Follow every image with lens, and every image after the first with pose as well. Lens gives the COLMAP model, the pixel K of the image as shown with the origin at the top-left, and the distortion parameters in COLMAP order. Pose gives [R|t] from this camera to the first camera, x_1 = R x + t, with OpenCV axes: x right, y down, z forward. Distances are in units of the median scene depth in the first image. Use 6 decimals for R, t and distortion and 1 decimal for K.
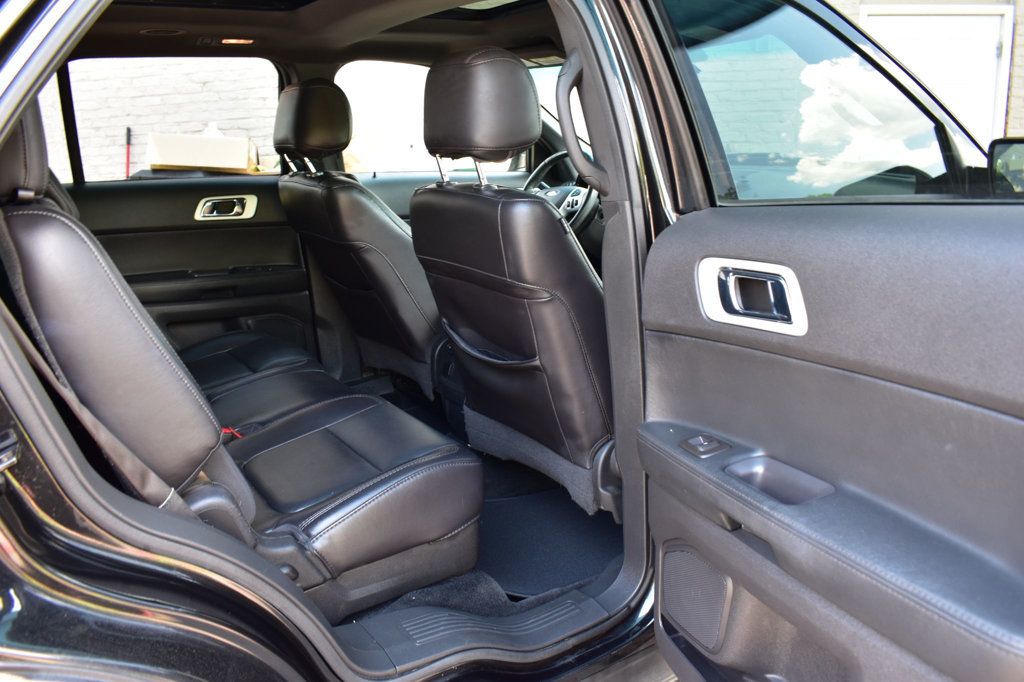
lens RADIAL K [[791.7, 0, 510.2], [0, 791.7, 350.6], [0, 0, 1]] dist [-0.111513, 0.044584]
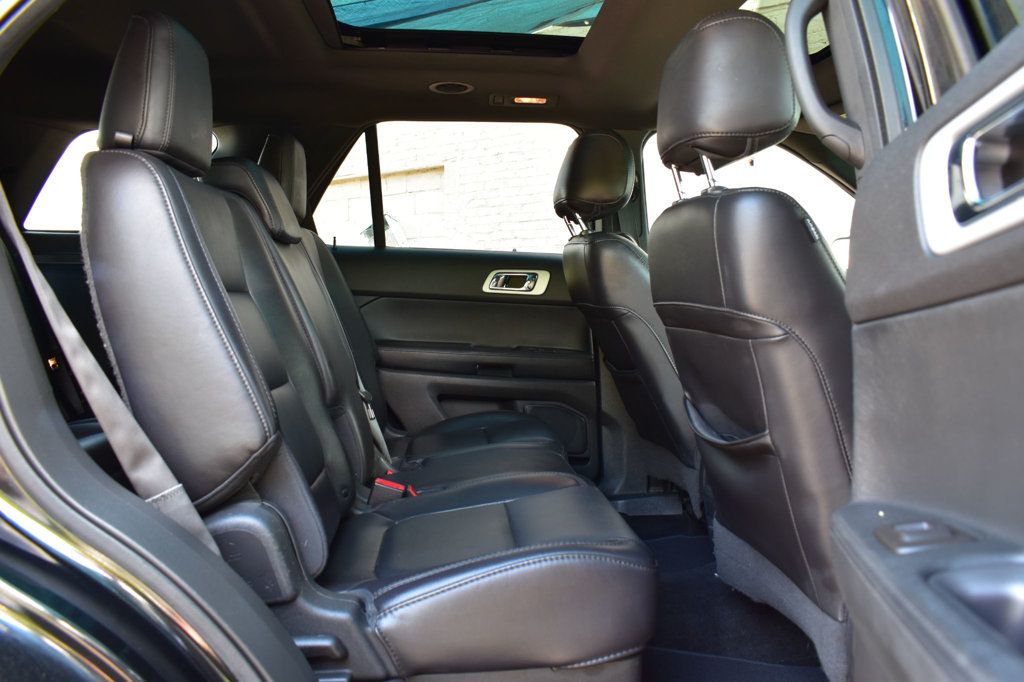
lens RADIAL K [[791.7, 0, 504.1], [0, 791.7, 344.6], [0, 0, 1]] dist [-0.111513, 0.044584]
pose [[0.868756, 0.060069, -0.491583, 0.139547], [-0.159344, 0.973738, -0.162616, 0.069296], [0.468905, 0.219605, 0.855513, 0.268034]]
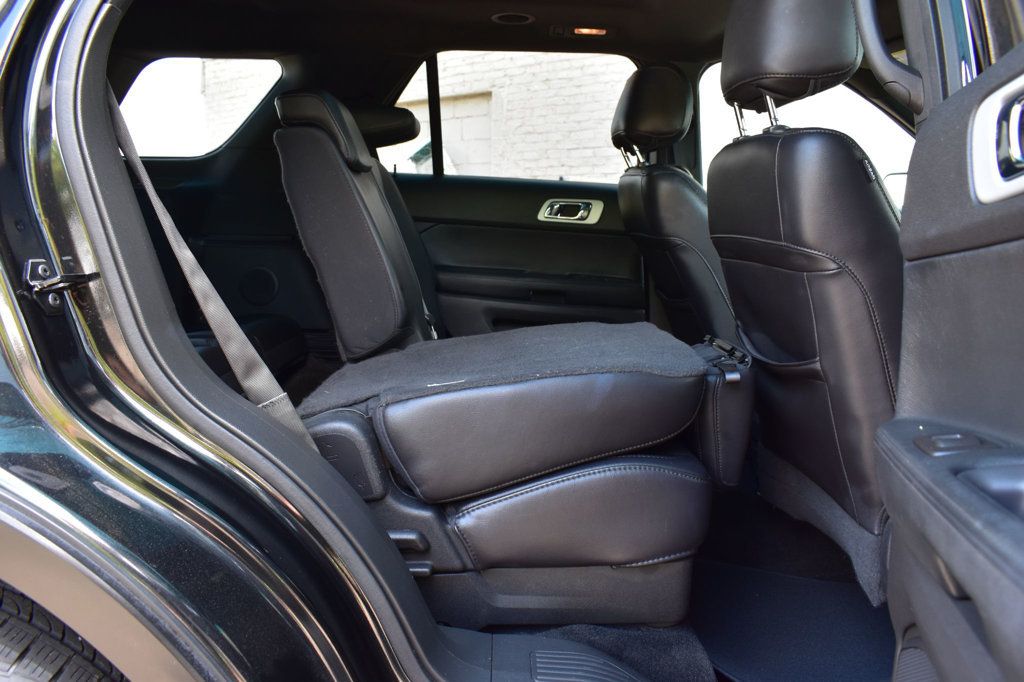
lens RADIAL K [[791.7, 0, 503.9], [0, 791.7, 344.3], [0, 0, 1]] dist [-0.111513, 0.044584]
pose [[0.841553, 0.124062, -0.525735, 0.142801], [-0.184819, 0.980658, -0.064428, 0.081417], [0.507574, 0.151386, 0.848205, 0.215423]]
